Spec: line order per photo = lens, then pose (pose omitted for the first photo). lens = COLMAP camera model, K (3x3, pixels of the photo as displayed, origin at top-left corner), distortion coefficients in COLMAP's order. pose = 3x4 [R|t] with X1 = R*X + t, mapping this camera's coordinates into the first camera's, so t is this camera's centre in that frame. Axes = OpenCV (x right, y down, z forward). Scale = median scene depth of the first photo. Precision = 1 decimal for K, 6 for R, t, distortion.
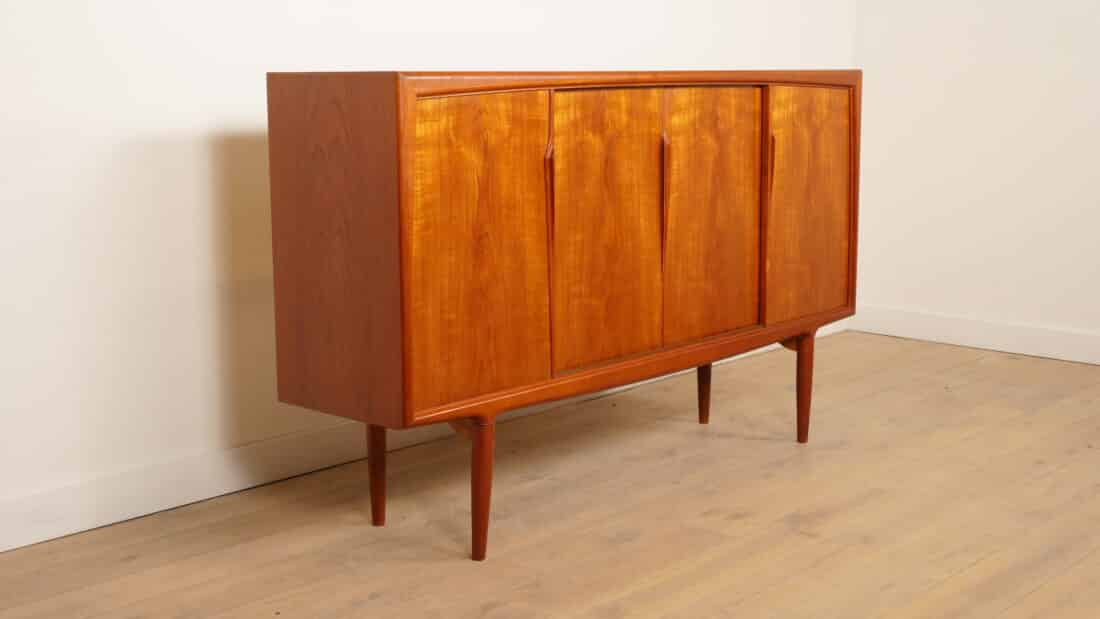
lens RADIAL K [[1428.7, 0, 550.0], [0, 1428.7, 309.5], [0, 0, 1]] dist [0.022902, 0.017057]
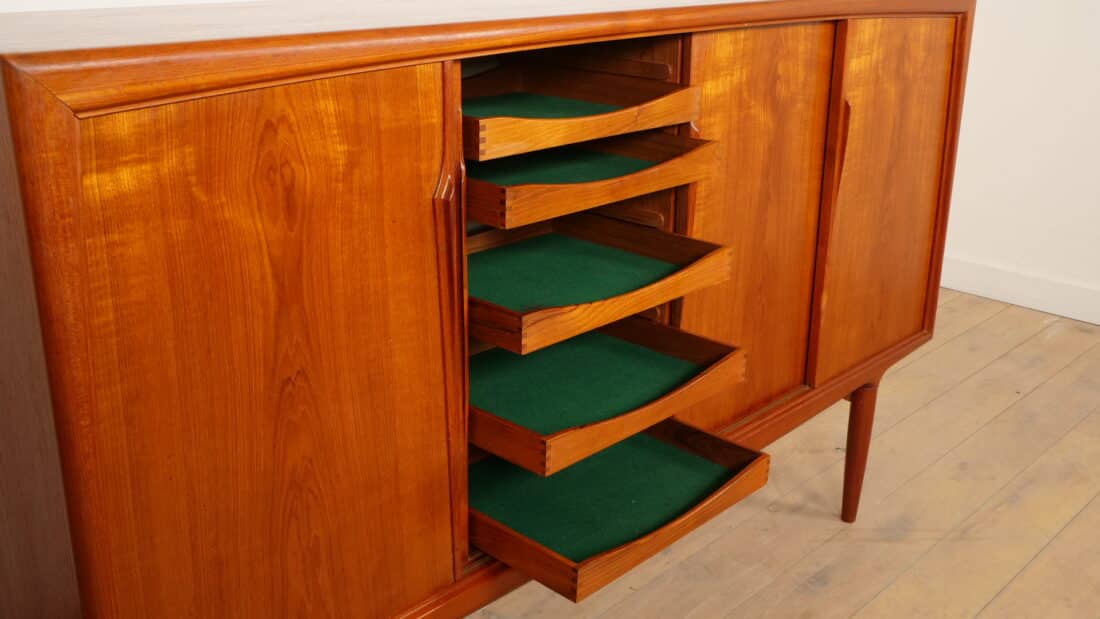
lens RADIAL K [[1105.9, 0, 550.0], [0, 1105.9, 309.5], [0, 0, 1]] dist [0.002358, 0.021907]
pose [[0.999516, 0.024345, -0.019346, 0.040943], [-0.020716, 0.985295, 0.169602, -0.121024], [0.023190, -0.169119, 0.985323, 0.549493]]
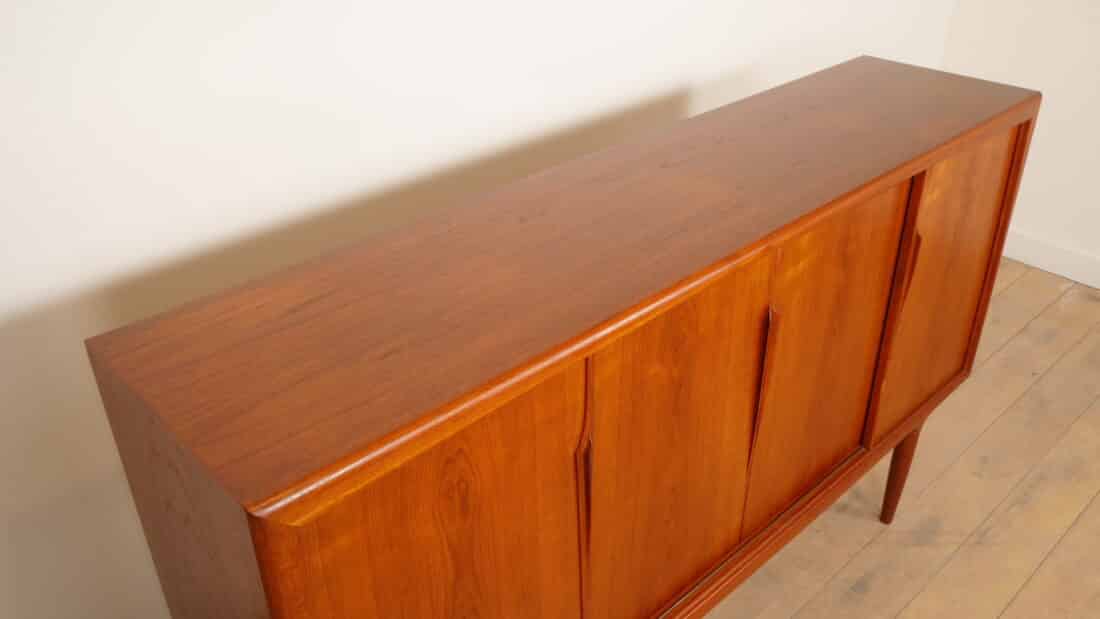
lens RADIAL K [[918.8, 0, 550.0], [0, 918.8, 309.5], [0, 0, 1]] dist [-0.012455, -0.006999]
pose [[0.995940, 0.040106, -0.080593, 0.012816], [-0.008144, 0.931743, 0.363028, -0.271840], [0.089651, -0.360898, 0.928286, 0.595338]]
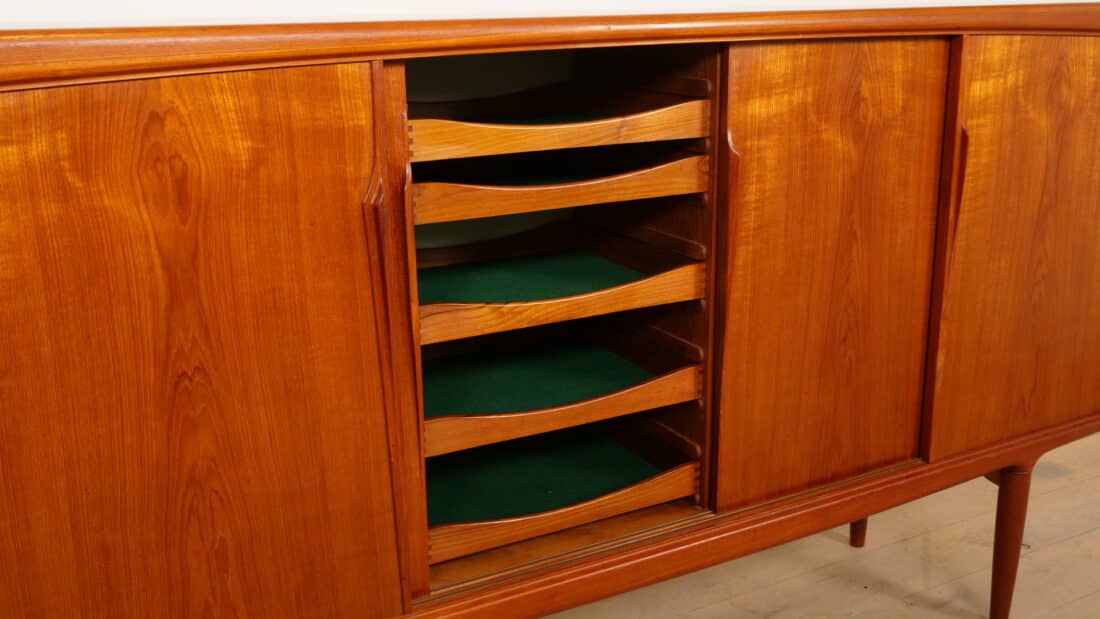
lens RADIAL K [[1105.9, 0, 550.0], [0, 1105.9, 309.5], [0, 0, 1]] dist [0.002358, 0.021907]
pose [[0.942373, 0.085345, -0.323494, 0.162007], [-0.046592, 0.990972, 0.125711, -0.108567], [0.331303, -0.103394, 0.937842, 0.597848]]
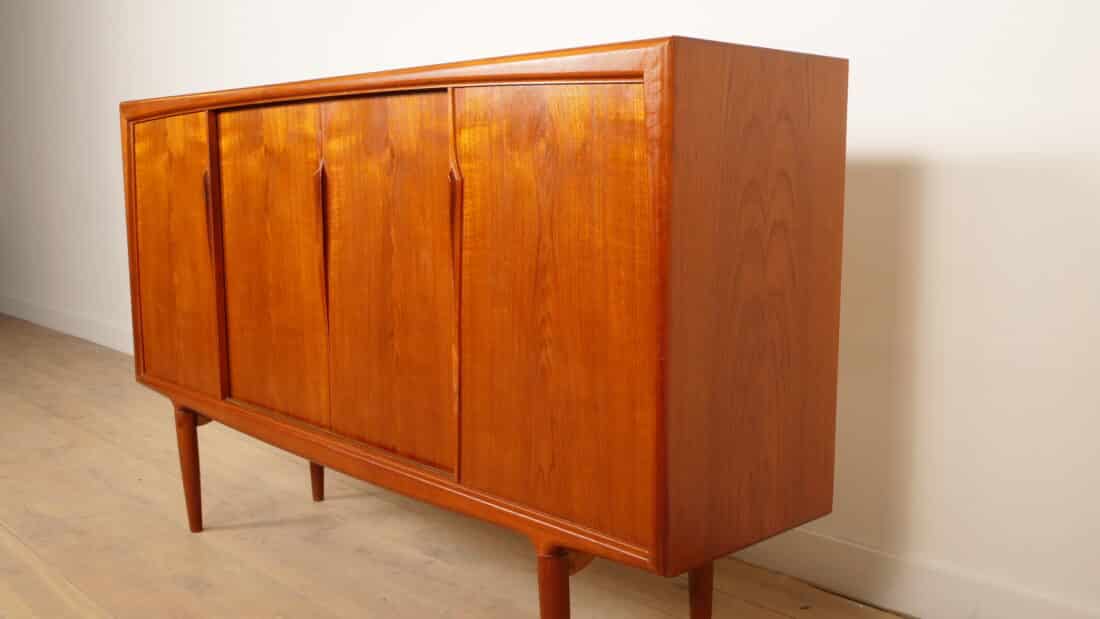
lens RADIAL K [[1042.6, 0, 550.0], [0, 1042.6, 309.5], [0, 0, 1]] dist [-0.008968, -0.000821]
pose [[-0.083543, 0.143531, -0.986113, 0.643828], [-0.156297, 0.975438, 0.155218, -0.151807], [0.984171, 0.167094, -0.059057, 1.168513]]
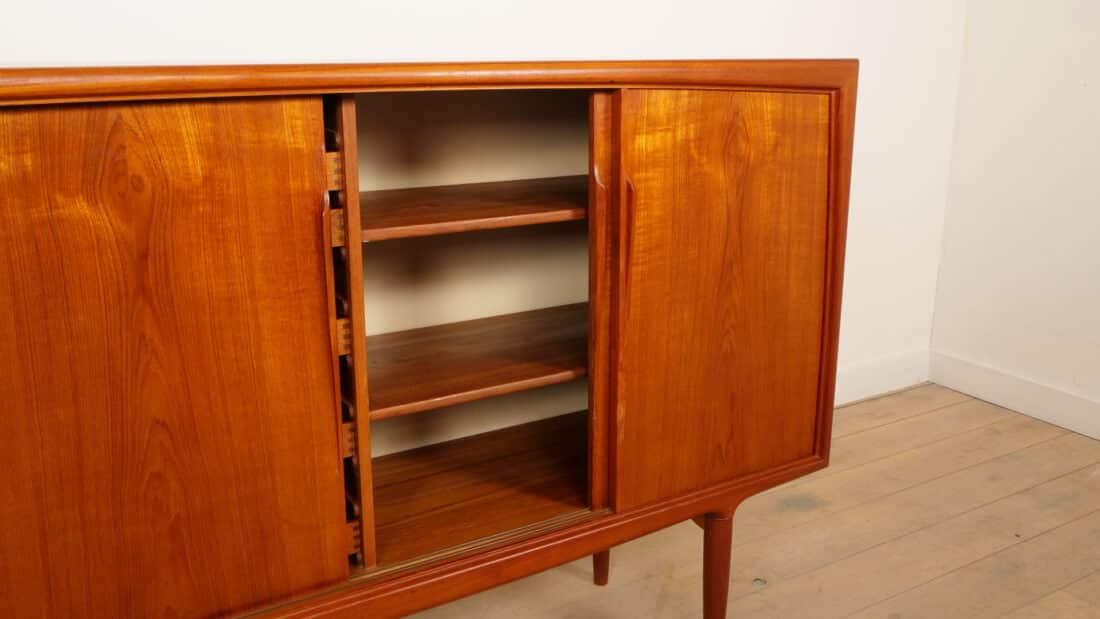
lens RADIAL K [[991.7, 0, 550.0], [0, 991.7, 309.5], [0, 0, 1]] dist [-0.015445, -0.003569]
pose [[0.958036, 0.083079, -0.274344, 0.253052], [-0.054430, 0.992390, 0.110450, -0.124197], [0.281432, -0.090883, 0.955268, 0.686400]]
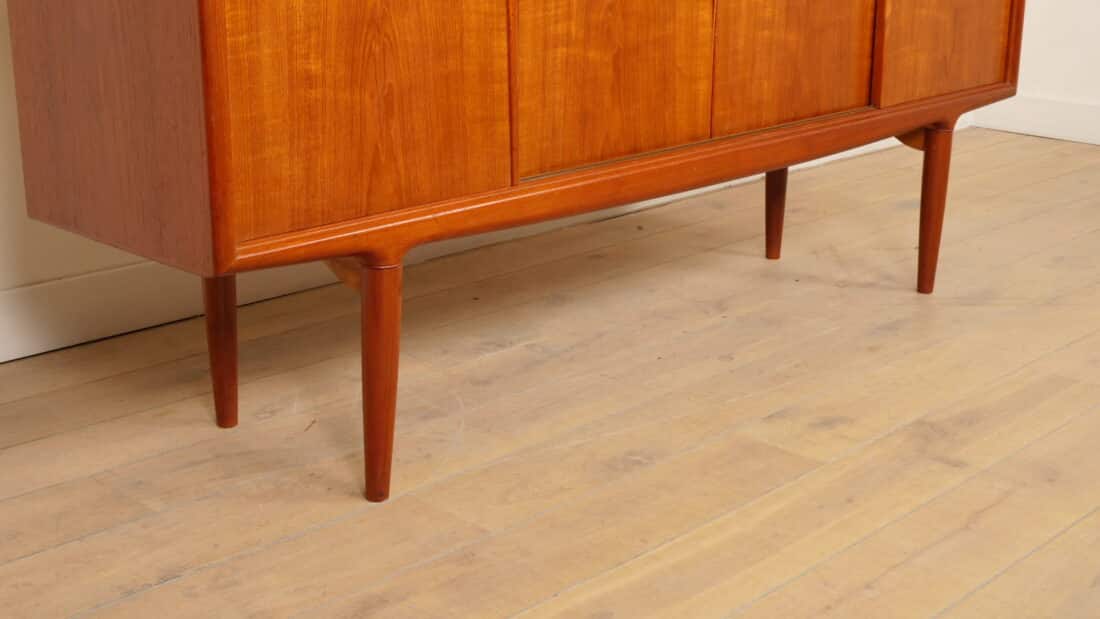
lens RADIAL K [[1529.2, 0, 550.0], [0, 1529.2, 309.5], [0, 0, 1]] dist [0.006486, 0.013845]
pose [[0.999288, 0.021430, -0.031054, 0.033726], [-0.017259, 0.991513, 0.128856, 0.016728], [0.033552, -0.128228, 0.991177, 0.361676]]
